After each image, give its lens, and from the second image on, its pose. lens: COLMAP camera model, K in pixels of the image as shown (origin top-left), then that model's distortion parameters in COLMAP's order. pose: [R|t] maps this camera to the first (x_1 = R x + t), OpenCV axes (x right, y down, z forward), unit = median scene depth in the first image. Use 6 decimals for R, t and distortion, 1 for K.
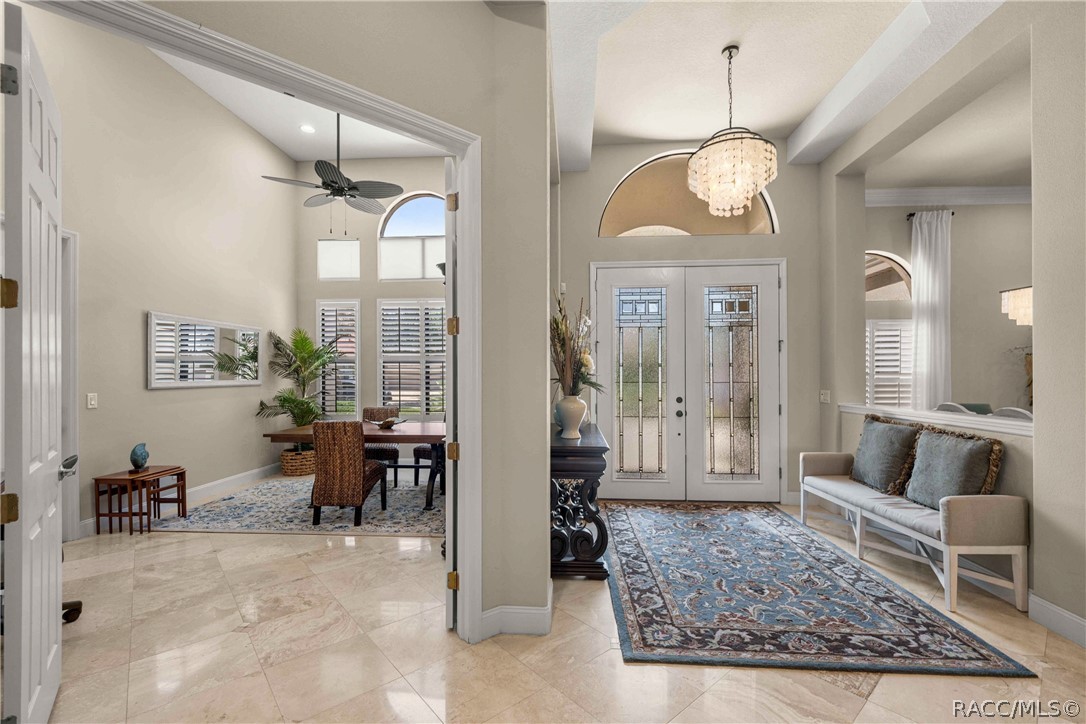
lens RADIAL K [[471.1, 0, 543.5], [0, 471.1, 373.7], [0, 0, 1]] dist [0.000610, -0.002035]
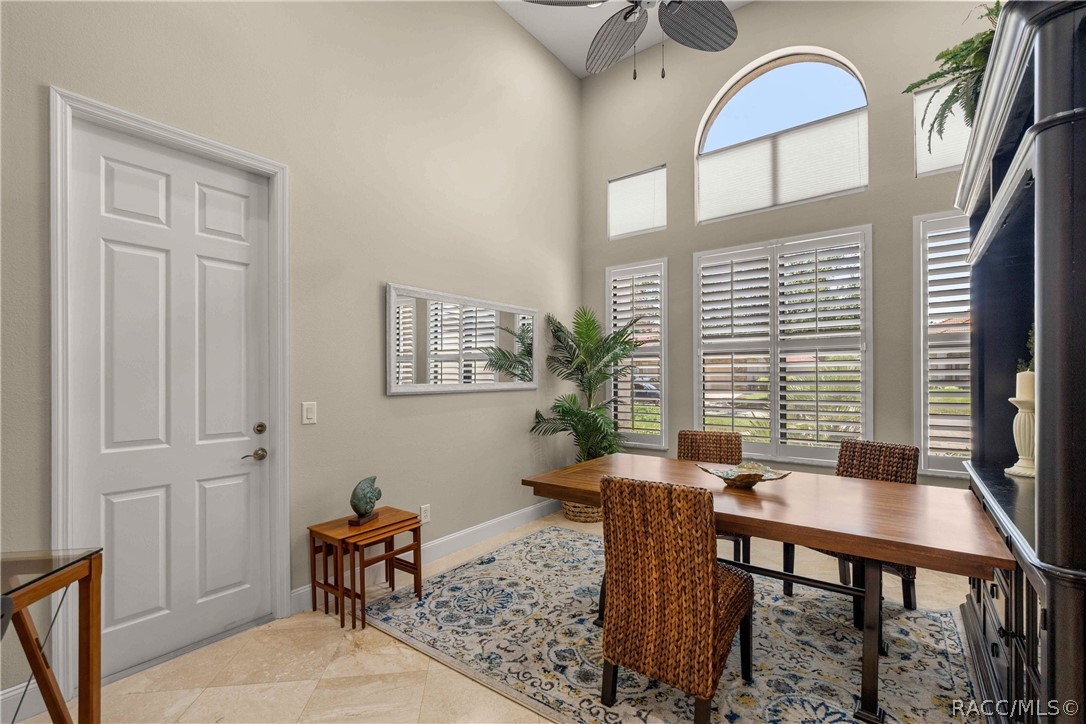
lens RADIAL K [[471.1, 0, 552.6], [0, 471.1, 380.4], [0, 0, 1]] dist [0.000610, -0.002035]
pose [[0.847103, 0.002644, -0.531422, -0.264173], [0.003757, 0.999933, 0.010963, 0.004059], [0.531415, -0.011283, 0.847036, 0.542265]]
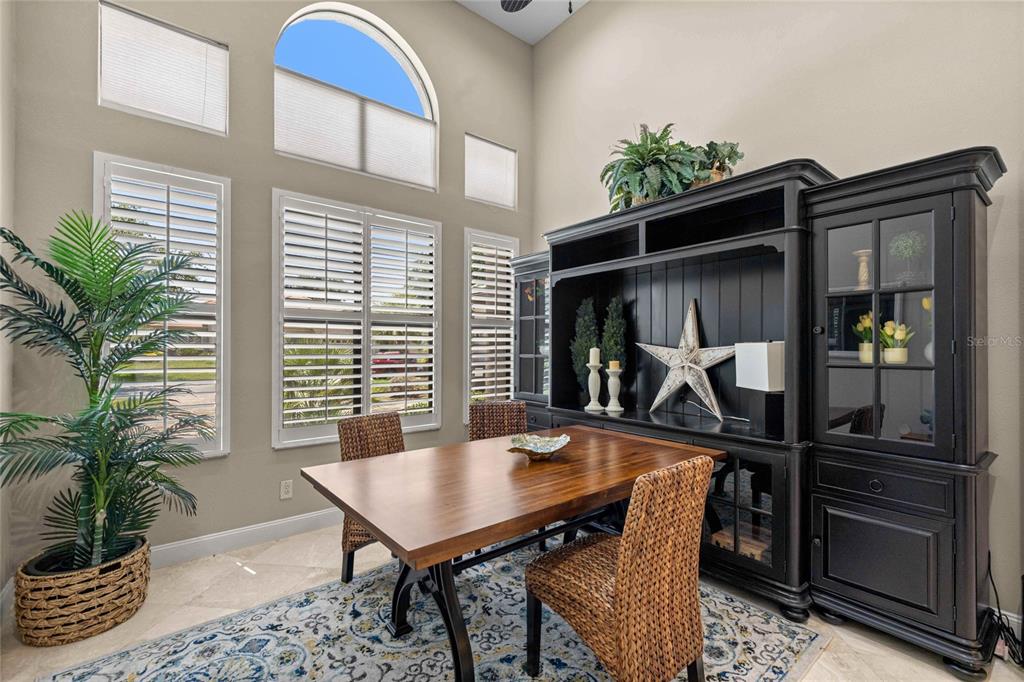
lens RADIAL K [[444.2, 0, 506.8], [0, 444.2, 343.5], [0, 0, 1]] dist [0.000610, -0.002035]
pose [[0.723740, 0.009018, 0.690014, -0.725779], [-0.009553, 0.999950, -0.003050, -0.001694], [-0.690007, -0.004384, 0.723790, 0.748162]]
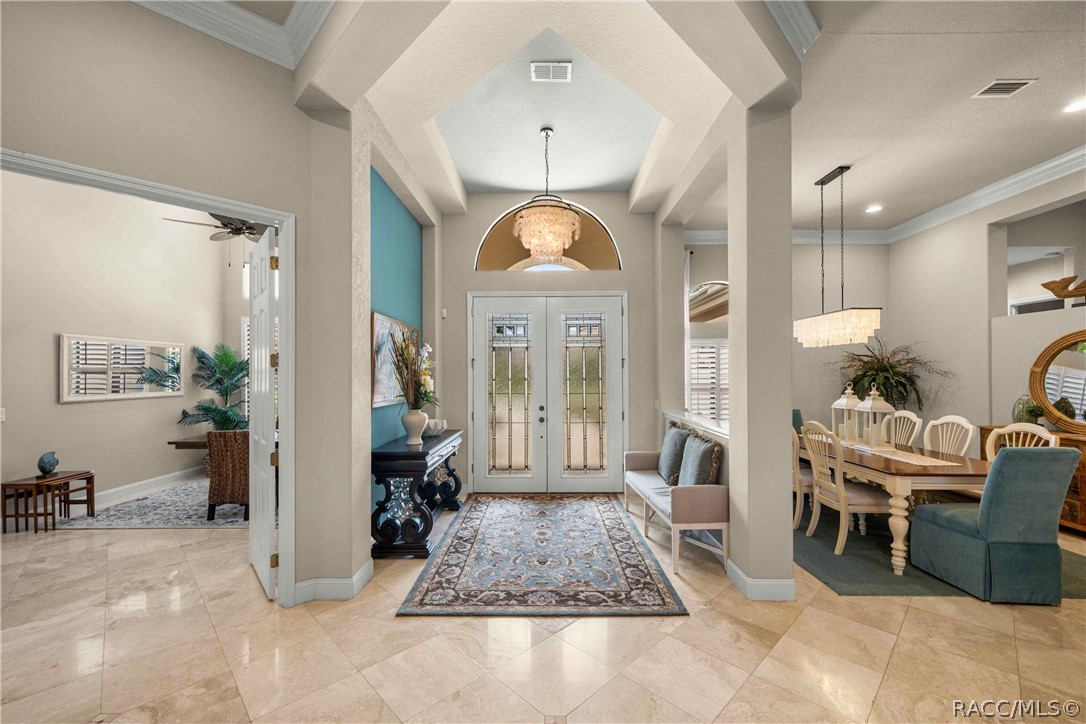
lens RADIAL K [[448.4, 0, 551.9], [0, 448.4, 372.2], [0, 0, 1]] dist [-0.000793, 0.000617]
pose [[0.997811, -0.002041, 0.066105, 0.260508], [0.002162, 0.999996, -0.001750, -0.036577], [-0.066102, 0.001889, 0.997811, -0.144610]]
